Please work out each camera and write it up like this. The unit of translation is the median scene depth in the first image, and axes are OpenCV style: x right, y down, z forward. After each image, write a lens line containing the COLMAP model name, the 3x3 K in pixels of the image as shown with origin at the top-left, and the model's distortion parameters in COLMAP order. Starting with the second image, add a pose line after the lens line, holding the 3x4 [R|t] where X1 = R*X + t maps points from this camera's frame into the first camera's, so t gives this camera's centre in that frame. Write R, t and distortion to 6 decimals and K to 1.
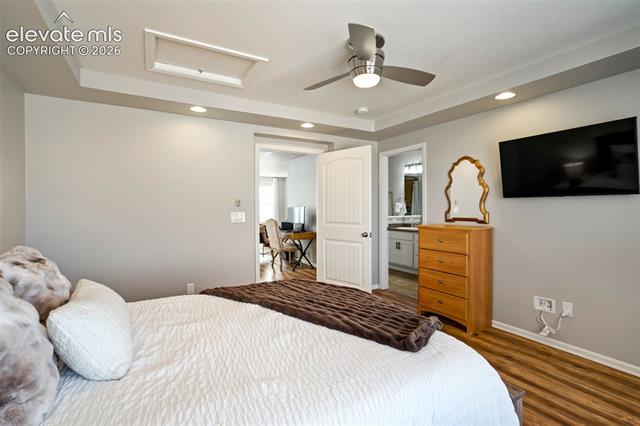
lens RADIAL K [[295.0, 0, 316.9], [0, 295.0, 212.9], [0, 0, 1]] dist [-0.049064, 0.031208]
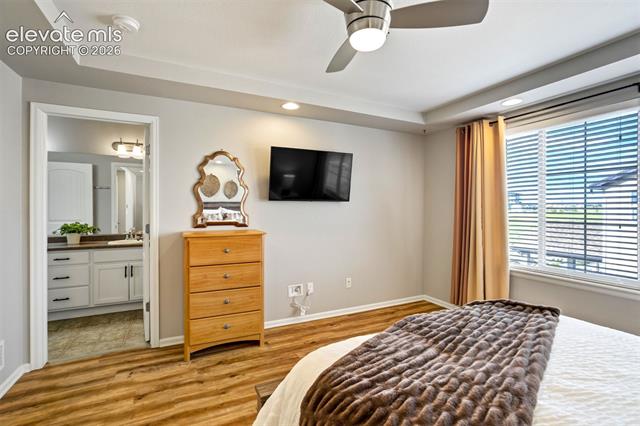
lens RADIAL K [[295.0, 0, 316.9], [0, 295.0, 212.9], [0, 0, 1]] dist [-0.049064, 0.031208]
pose [[0.082688, -0.005206, 0.996562, -0.349890], [0.017355, 0.999842, 0.003783, -0.007518], [-0.996424, 0.016983, 0.082765, 0.666050]]
